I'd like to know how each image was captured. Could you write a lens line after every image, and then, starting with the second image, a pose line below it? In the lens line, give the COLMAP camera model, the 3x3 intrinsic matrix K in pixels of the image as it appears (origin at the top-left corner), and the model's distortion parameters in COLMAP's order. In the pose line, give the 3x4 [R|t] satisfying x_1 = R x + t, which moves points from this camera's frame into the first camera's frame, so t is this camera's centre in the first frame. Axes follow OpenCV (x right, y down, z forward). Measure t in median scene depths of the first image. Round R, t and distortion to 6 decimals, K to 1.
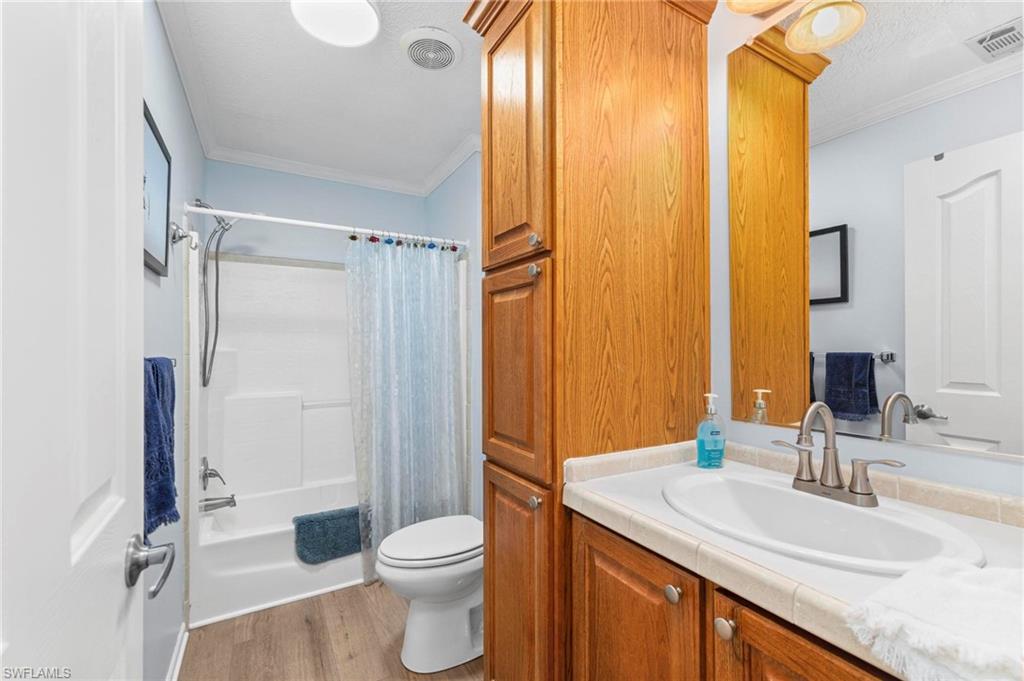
lens RADIAL K [[428.1, 0, 512.4], [0, 428.1, 346.0], [0, 0, 1]] dist [-0.001890, -0.000096]
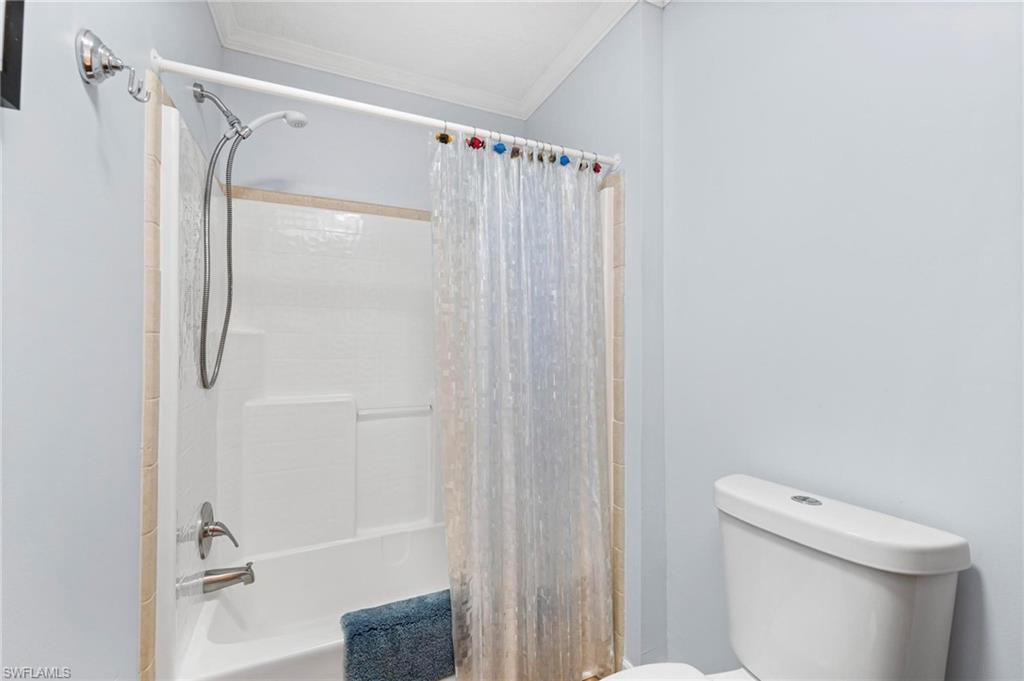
lens RADIAL K [[427.0, 0, 514.2], [0, 427.0, 339.5], [0, 0, 1]] dist [-0.001428, 0.000238]
pose [[0.995088, 0.005374, -0.098844, -0.209222], [-0.005709, 0.999979, -0.003104, 0.022923], [0.098825, 0.003653, 0.995098, 0.413707]]
